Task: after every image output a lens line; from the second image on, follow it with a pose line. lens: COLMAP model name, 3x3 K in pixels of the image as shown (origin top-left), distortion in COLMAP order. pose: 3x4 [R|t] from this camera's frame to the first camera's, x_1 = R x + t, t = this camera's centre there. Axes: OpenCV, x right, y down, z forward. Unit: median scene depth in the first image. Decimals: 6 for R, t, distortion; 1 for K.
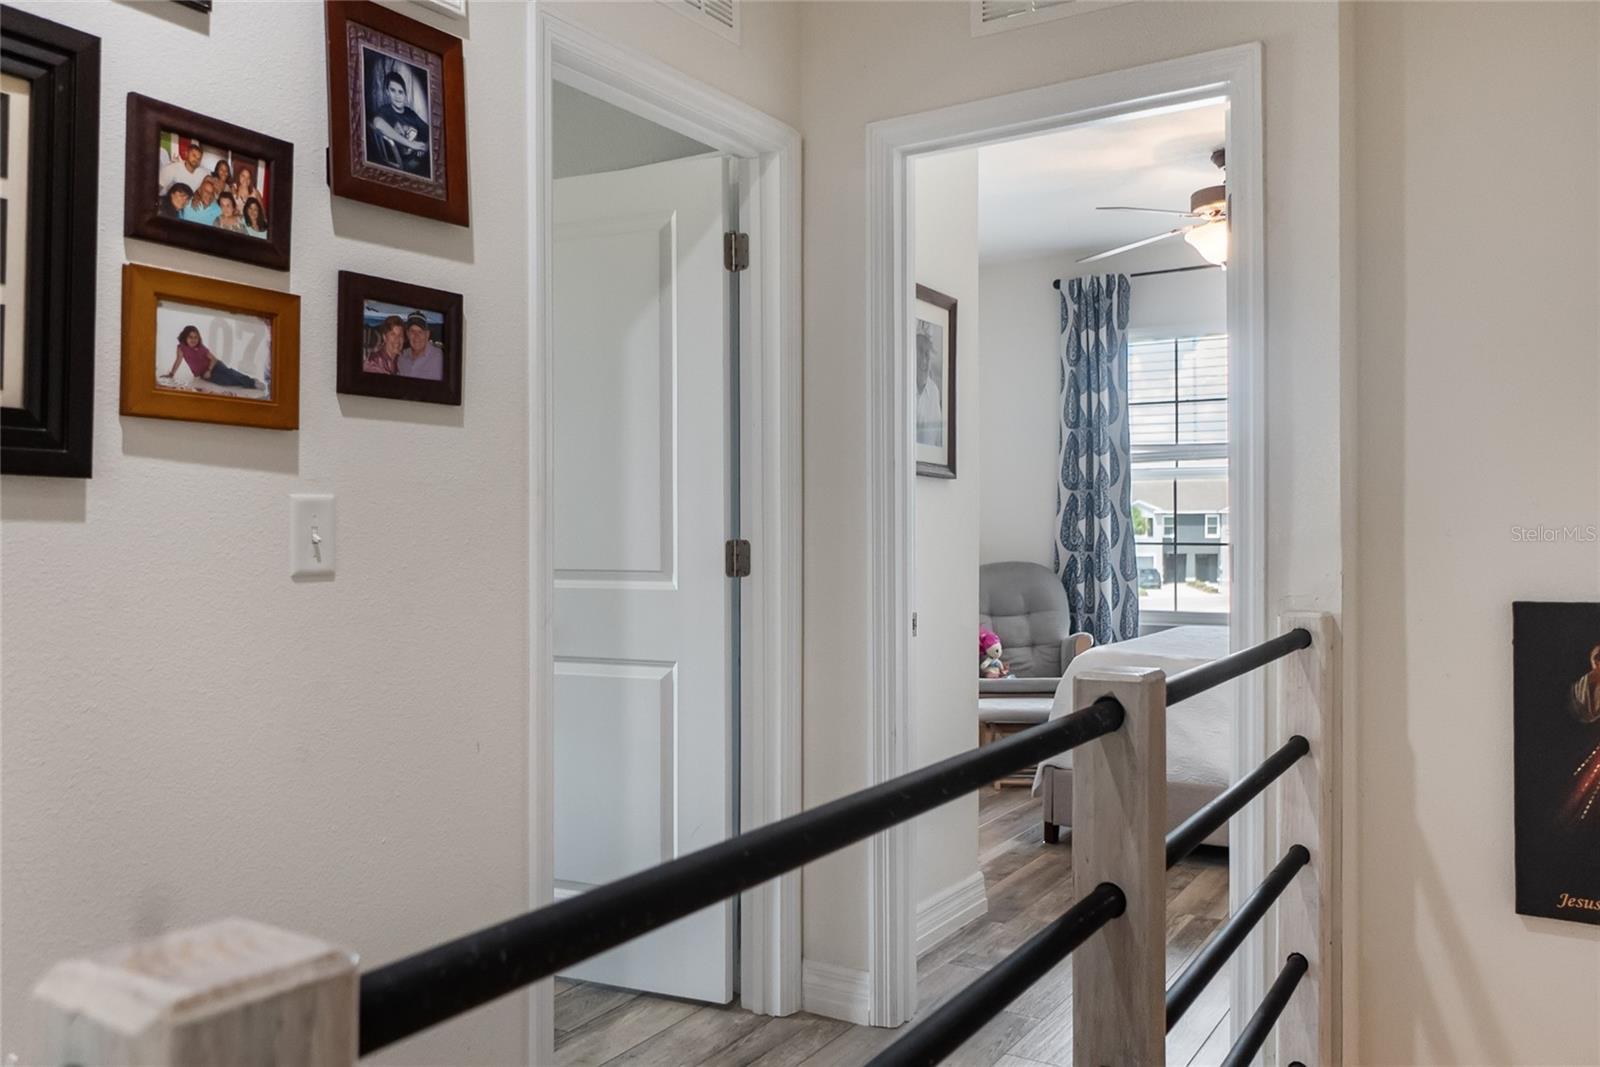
lens RADIAL K [[1217.5, 0, 805.4], [0, 1217.5, 532.3], [0, 0, 1]] dist [-0.008184, 0.001617]
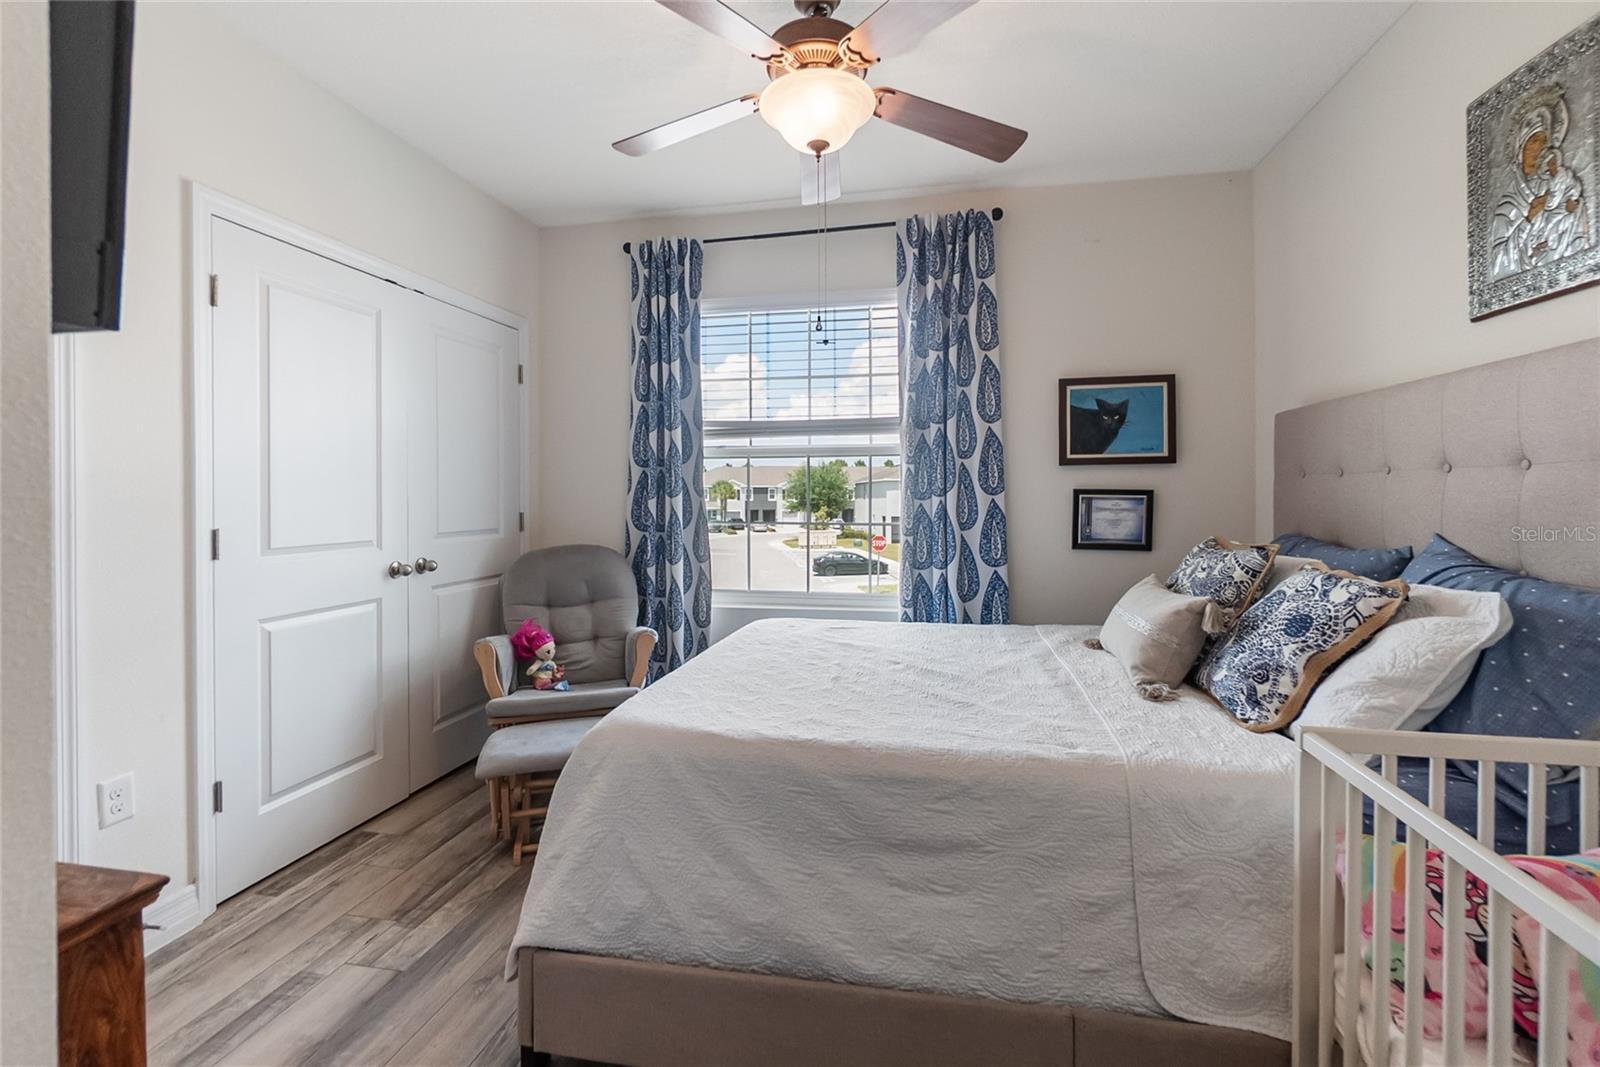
lens RADIAL K [[691.2, 0, 806.1], [0, 691.2, 497.6], [0, 0, 1]] dist [-0.007638, 0.001445]
pose [[0.931350, 0.000731, 0.364126, 0.144242], [-0.000979, 0.999999, 0.000498, -0.011692], [-0.364125, -0.000821, 0.931350, 0.462639]]
